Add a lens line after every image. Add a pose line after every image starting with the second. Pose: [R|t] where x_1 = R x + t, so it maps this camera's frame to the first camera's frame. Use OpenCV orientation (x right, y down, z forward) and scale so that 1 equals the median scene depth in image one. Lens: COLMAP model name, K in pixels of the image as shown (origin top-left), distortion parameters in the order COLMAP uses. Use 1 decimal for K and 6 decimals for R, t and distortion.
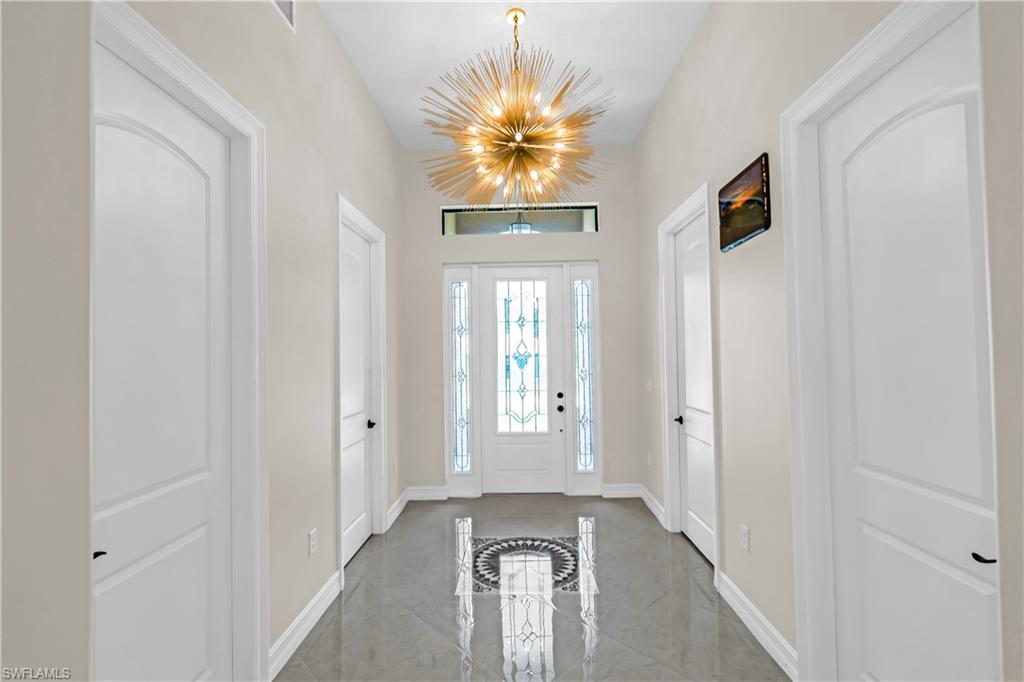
lens RADIAL K [[455.8, 0, 510.4], [0, 455.8, 341.9], [0, 0, 1]] dist [-0.001708, -0.000627]
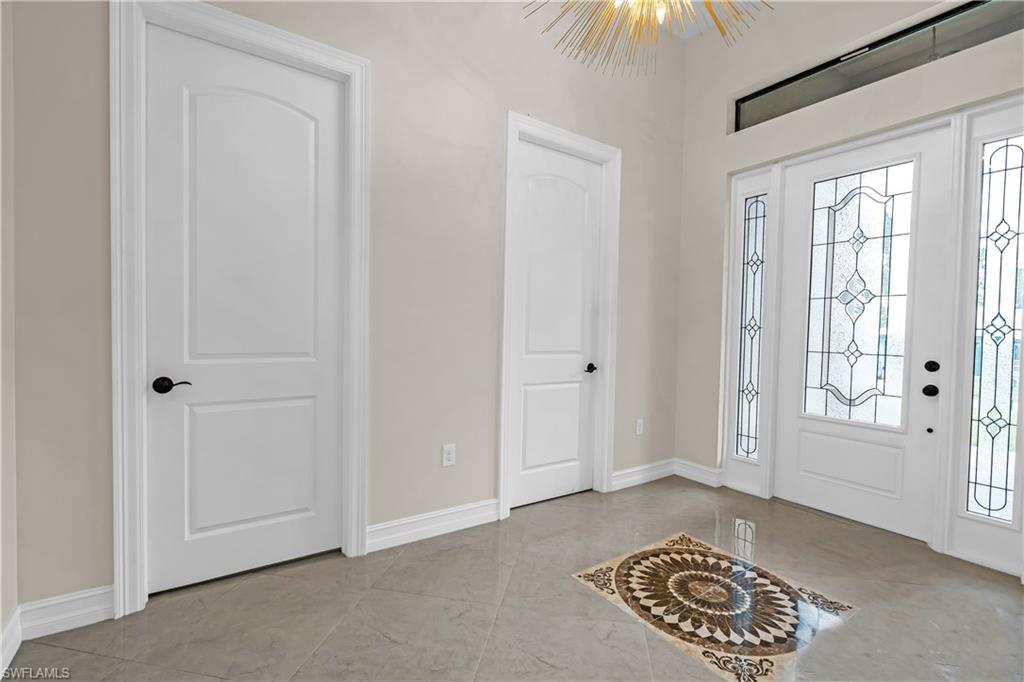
lens RADIAL K [[455.8, 0, 503.6], [0, 455.8, 339.6], [0, 0, 1]] dist [-0.001708, -0.000627]
pose [[0.578517, 0.048765, -0.814212, 0.255286], [-0.011023, 0.998588, 0.051976, 0.062468], [0.815596, -0.021093, 0.578237, 0.267678]]
